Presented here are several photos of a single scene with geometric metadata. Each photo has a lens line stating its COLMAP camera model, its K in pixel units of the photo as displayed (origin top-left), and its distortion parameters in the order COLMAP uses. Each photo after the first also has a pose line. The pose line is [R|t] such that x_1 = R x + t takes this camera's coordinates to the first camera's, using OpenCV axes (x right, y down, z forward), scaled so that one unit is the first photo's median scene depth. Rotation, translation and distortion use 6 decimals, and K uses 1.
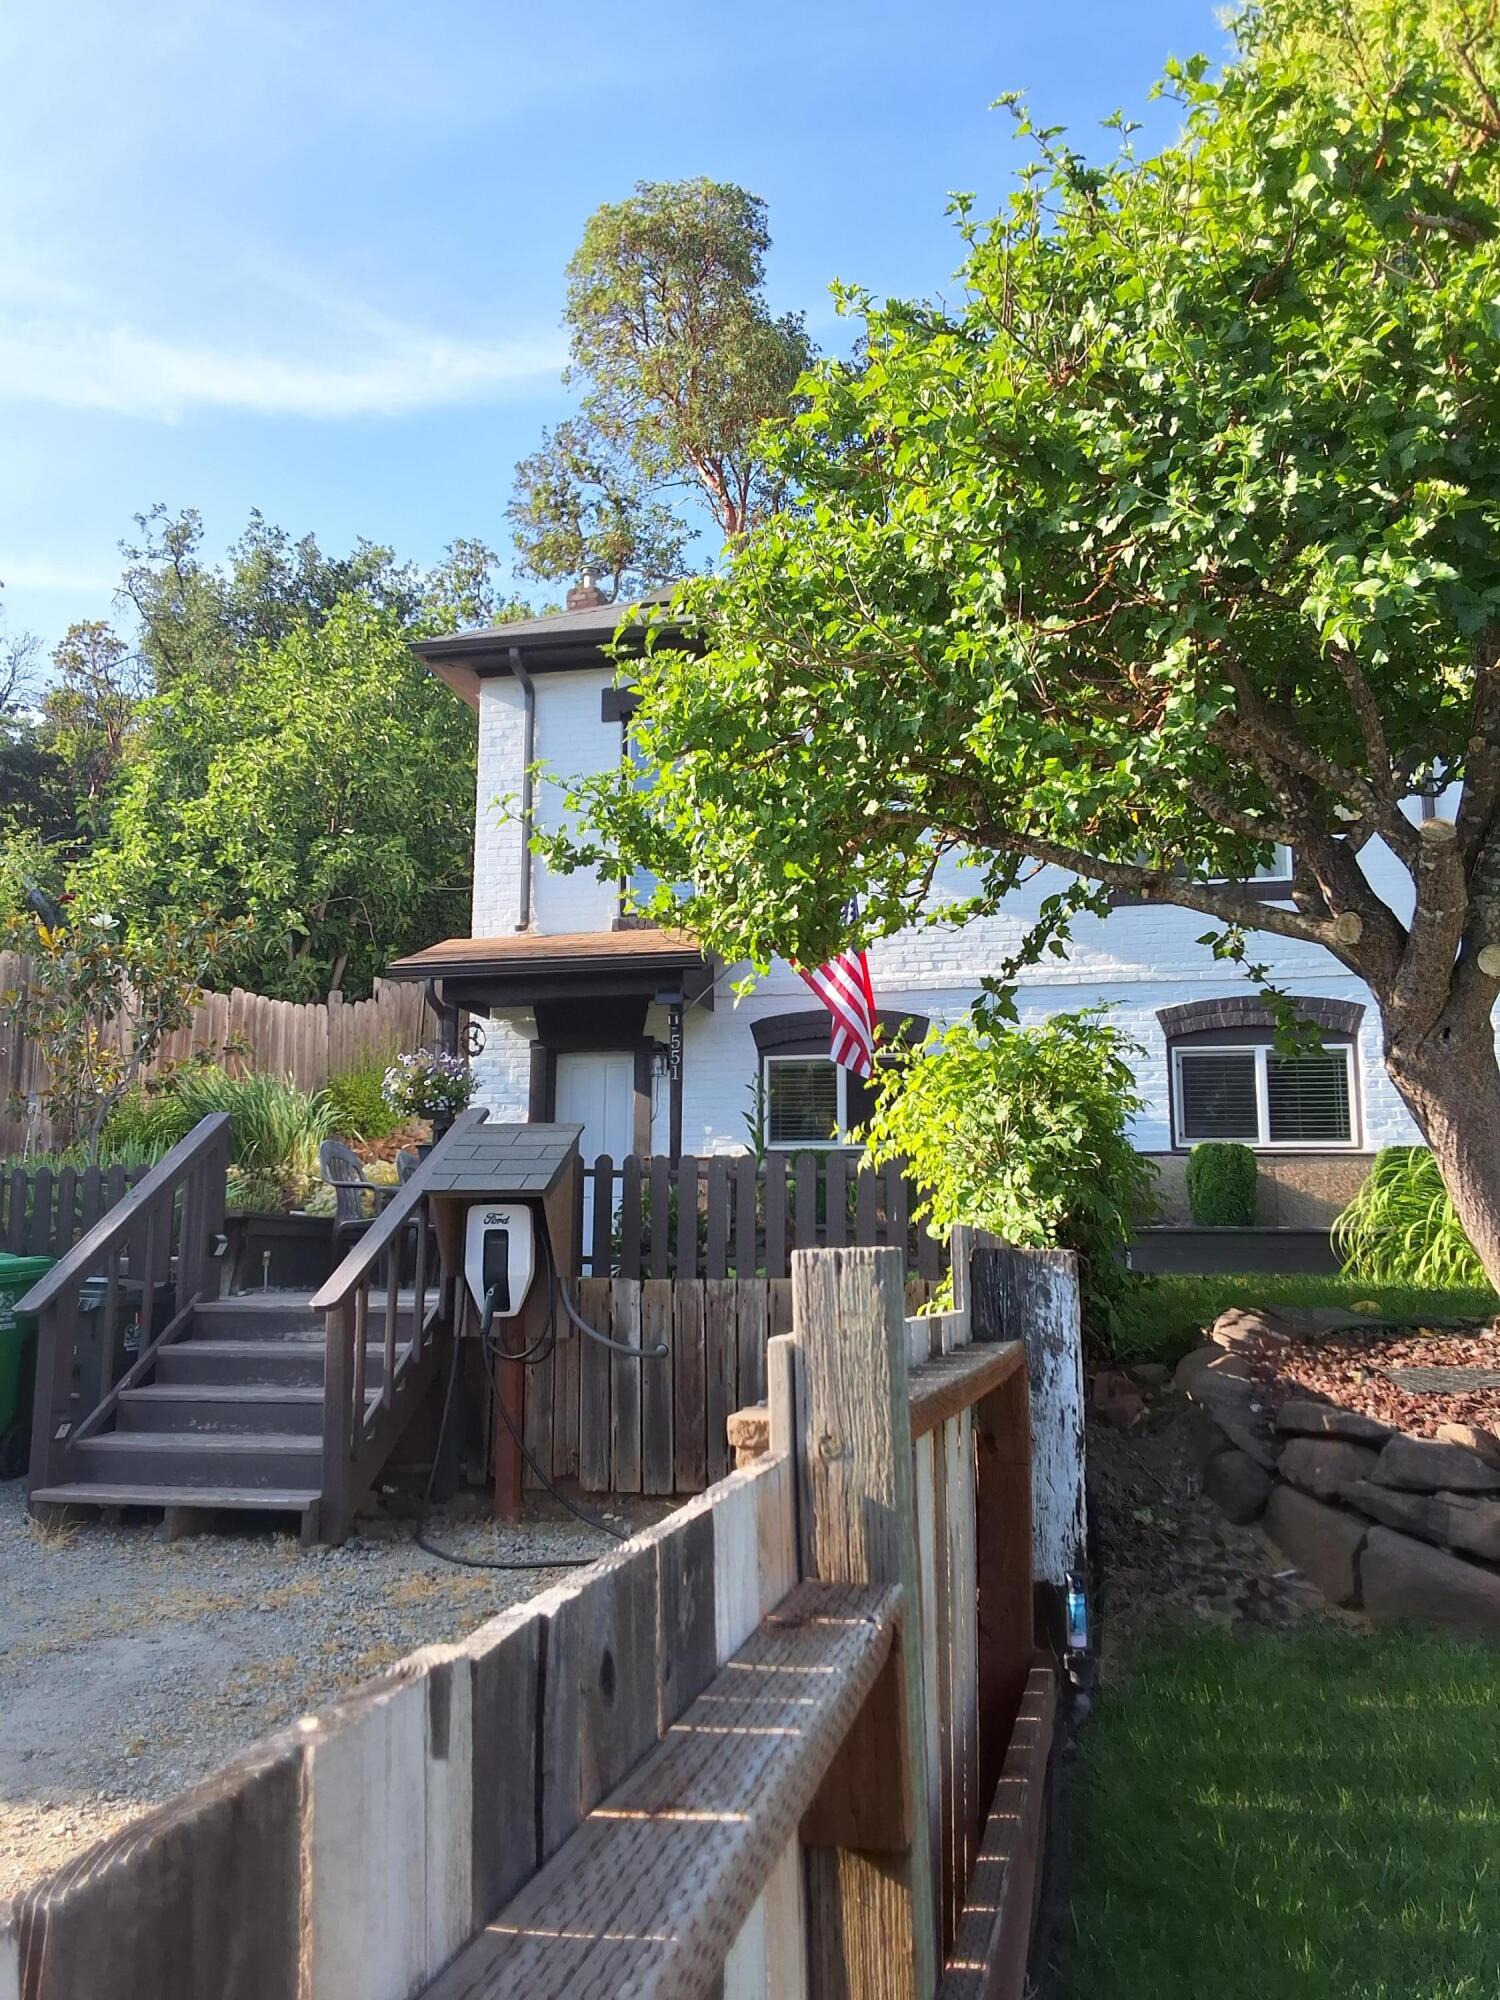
lens RADIAL K [[1638.4, 0, 730.3], [0, 1638.4, 994.6], [0, 0, 1]] dist [0.118284, -0.182961]
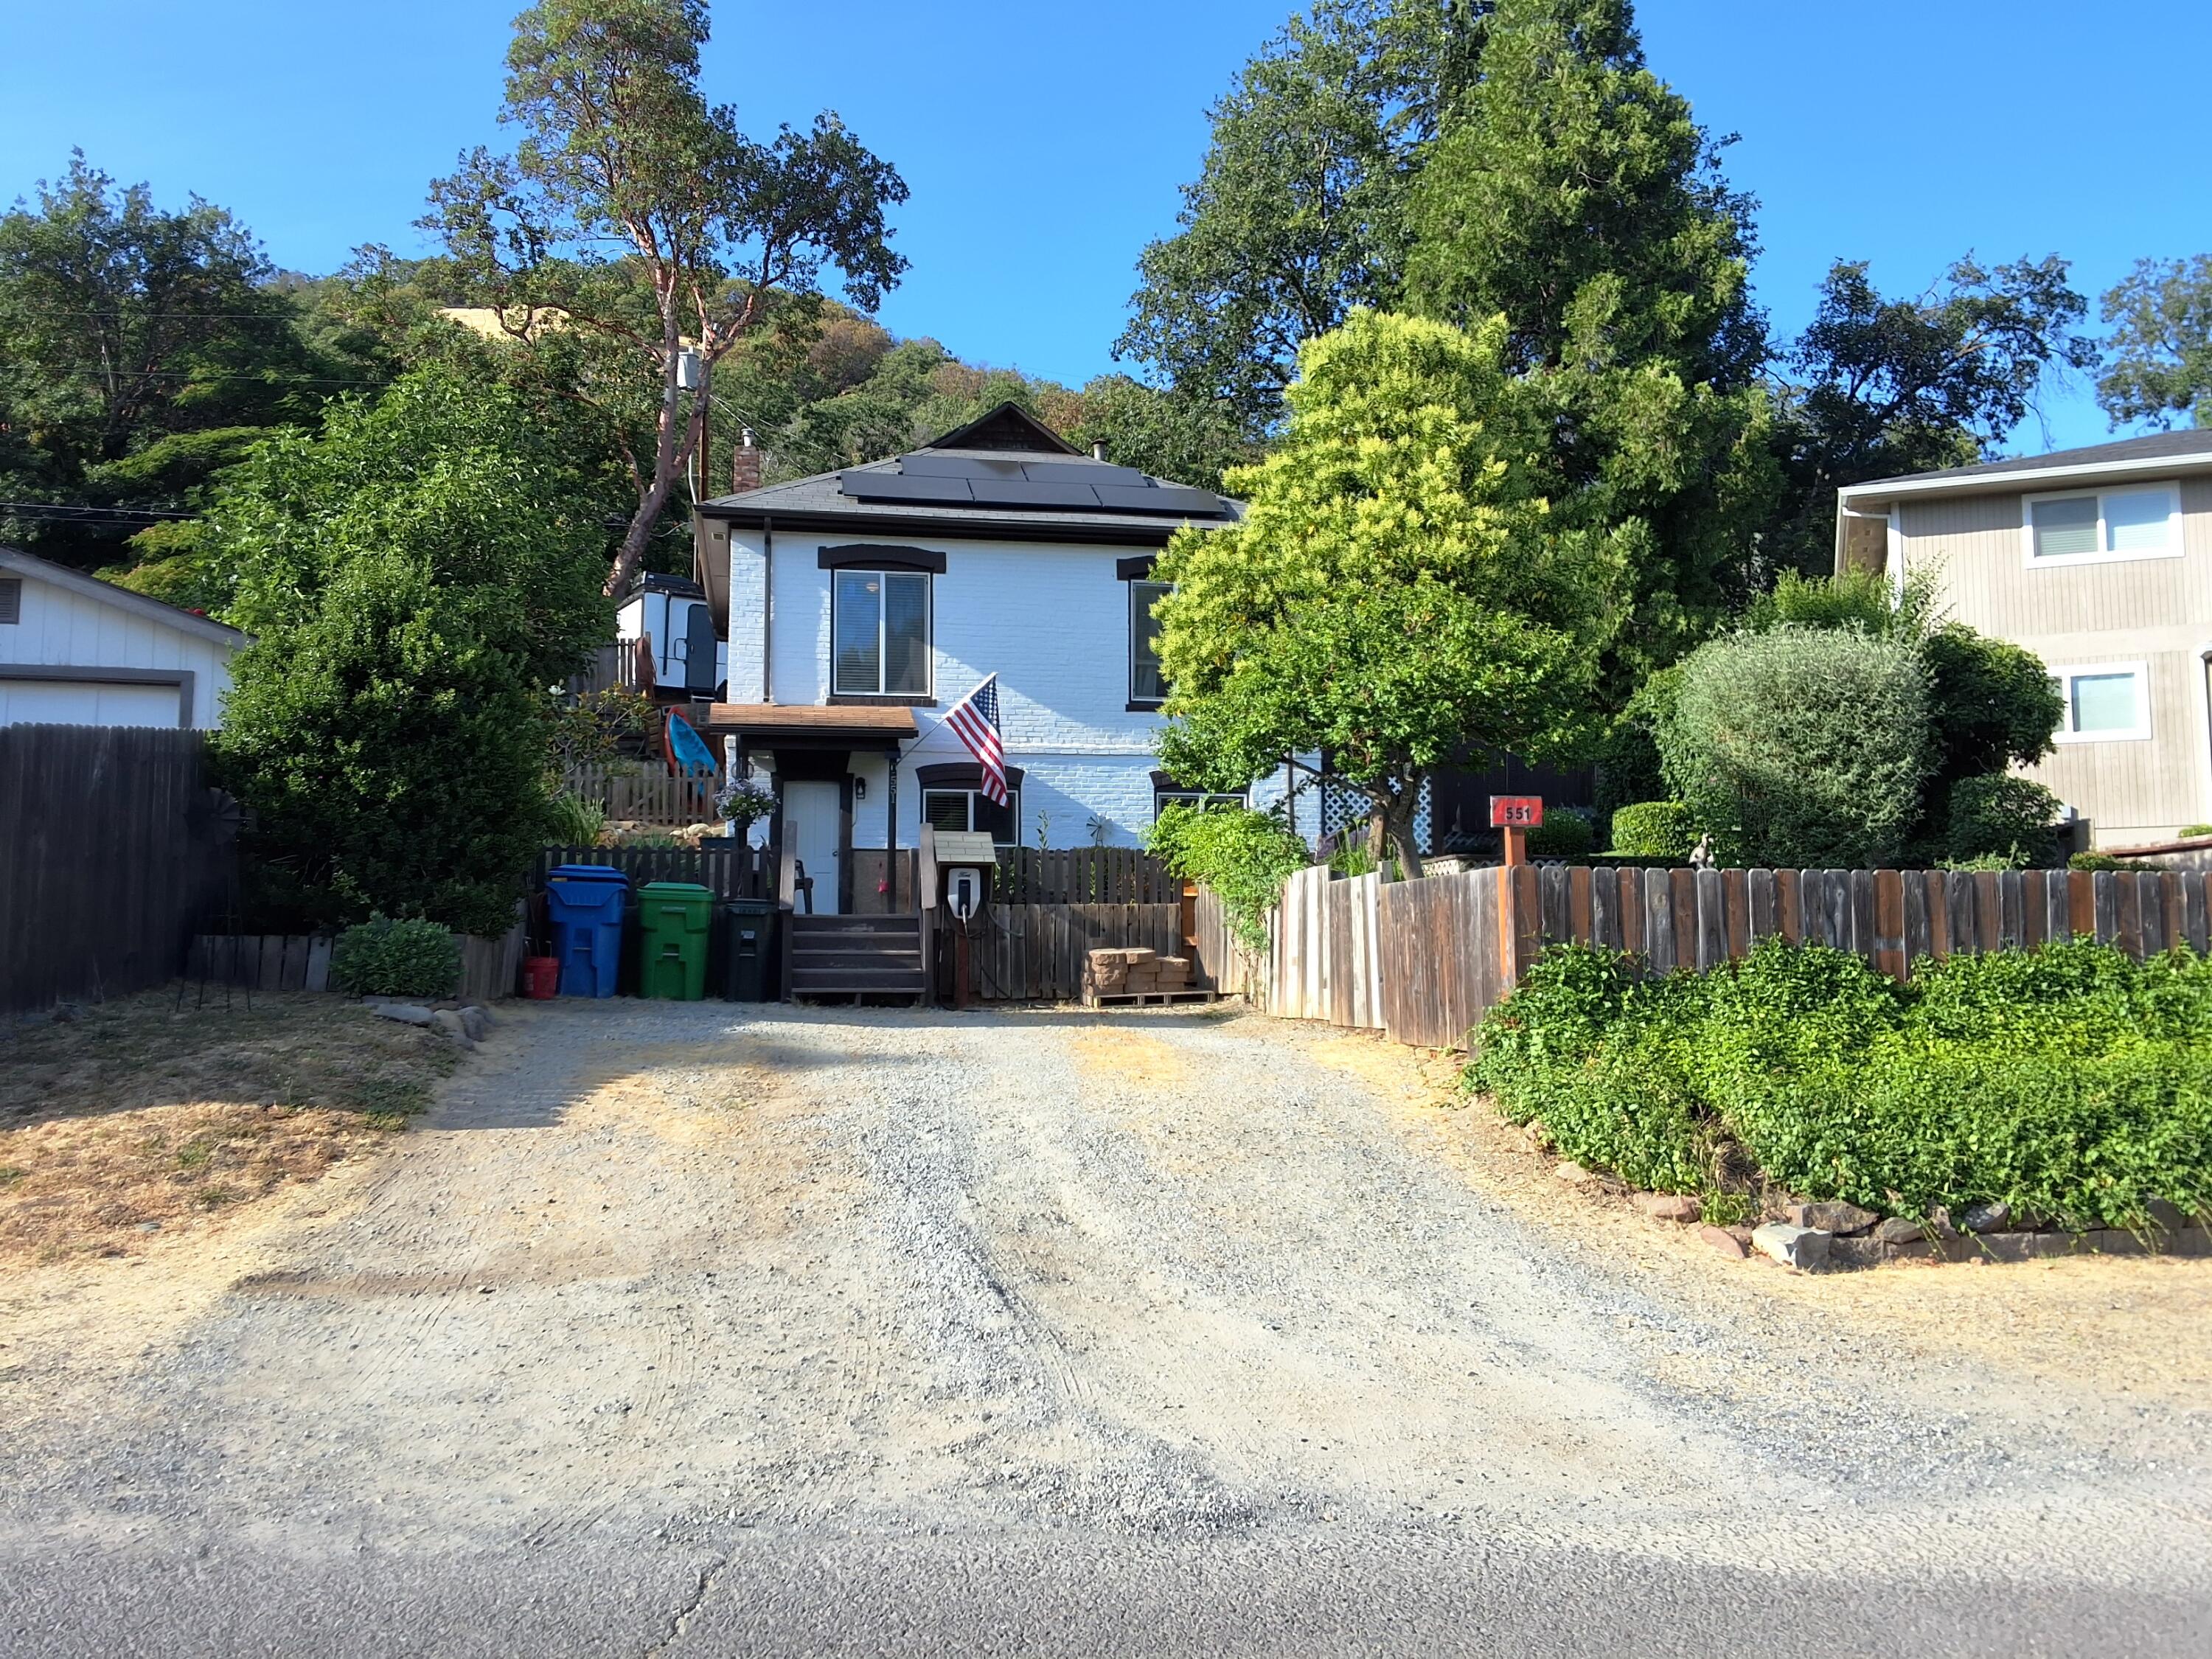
lens RADIAL K [[1812.1, 0, 1104.9], [0, 1812.1, 818.4], [0, 0, 1]] dist [0.118284, -0.182961]
pose [[0.916336, 0.028072, 0.399424, -0.523890], [-0.060241, 0.995851, 0.068211, -0.065582], [-0.395852, -0.086566, 0.914225, -0.722096]]
